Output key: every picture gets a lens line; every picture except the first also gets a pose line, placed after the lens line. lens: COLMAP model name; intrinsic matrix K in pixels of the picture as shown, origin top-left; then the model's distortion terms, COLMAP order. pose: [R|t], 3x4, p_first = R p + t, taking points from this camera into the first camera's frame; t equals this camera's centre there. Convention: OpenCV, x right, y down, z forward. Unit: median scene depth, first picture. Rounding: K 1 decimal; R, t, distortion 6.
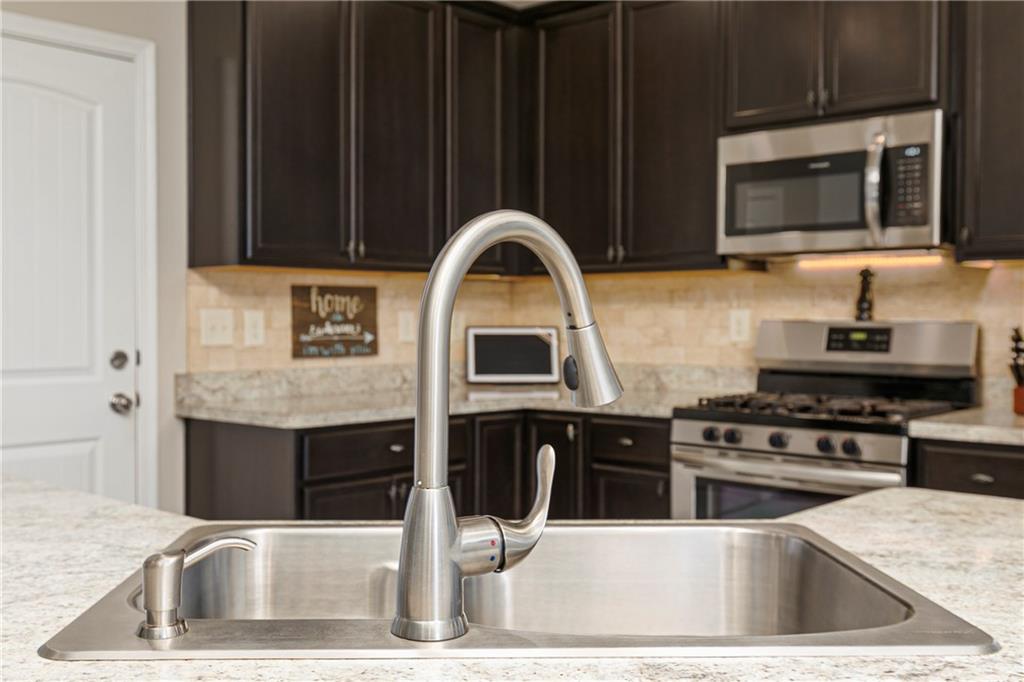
lens RADIAL K [[1040.5, 0, 510.2], [0, 1040.5, 341.0], [0, 0, 1]] dist [-0.075977, 0.000000]
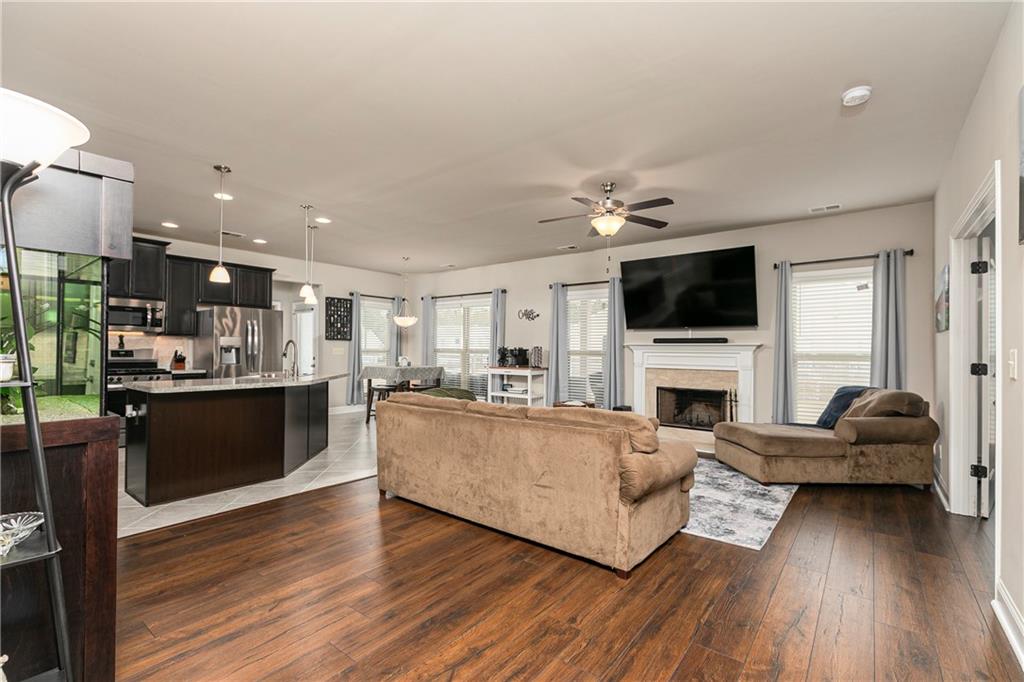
lens RADIAL K [[461.6, 0, 508.1], [0, 461.6, 349.2], [0, 0, 1]] dist [-0.000590, -0.000271]
pose [[-0.065367, 0.000594, 0.997861, -1.347808], [0.014254, 0.999898, 0.000338, 0.001722], [-0.997760, 0.014246, -0.065368, -0.285892]]
